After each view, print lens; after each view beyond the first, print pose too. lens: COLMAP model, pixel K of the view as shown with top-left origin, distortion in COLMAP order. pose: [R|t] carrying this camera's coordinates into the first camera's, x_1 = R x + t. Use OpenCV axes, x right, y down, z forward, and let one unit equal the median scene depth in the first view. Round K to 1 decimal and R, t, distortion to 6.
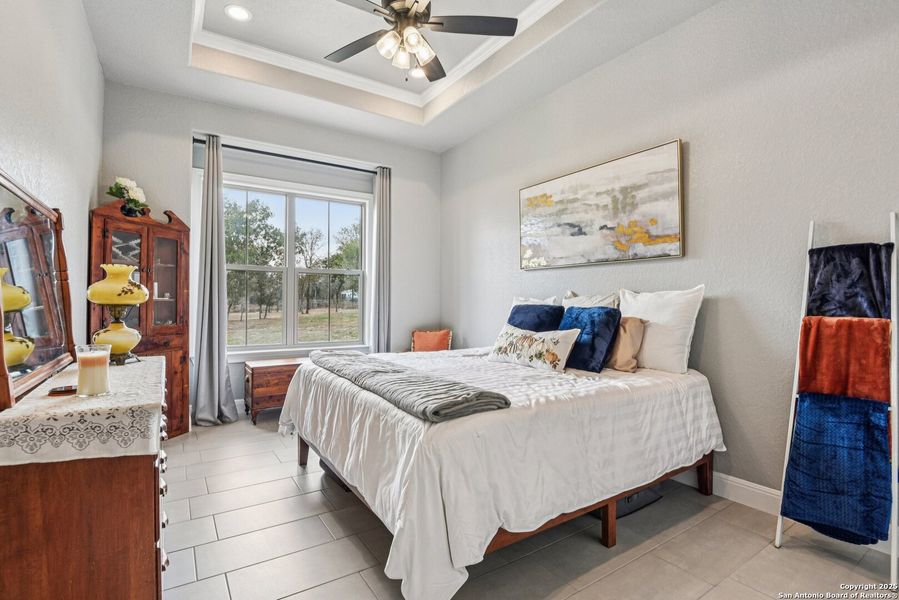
lens RADIAL K [[414.0, 0, 449.5], [0, 414.0, 300.0], [0, 0, 1]] dist [-0.003735, -0.010849]
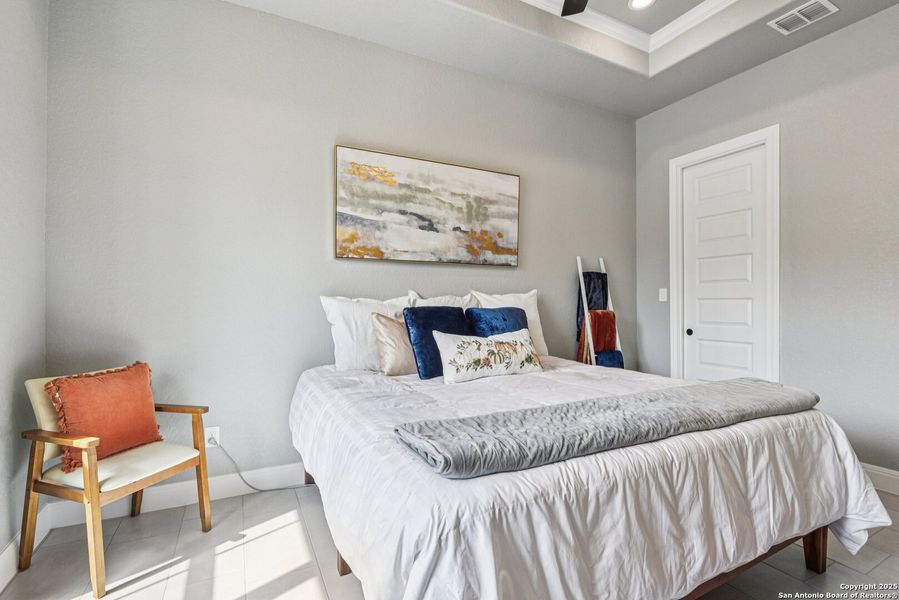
lens RADIAL K [[414.0, 0, 449.5], [0, 414.0, 300.0], [0, 0, 1]] dist [-0.003735, -0.010849]
pose [[0.125781, -0.000765, 0.992058, -0.653481], [-0.006248, 0.999979, 0.001564, -0.003174], [-0.992038, -0.006395, 0.125773, 0.915634]]
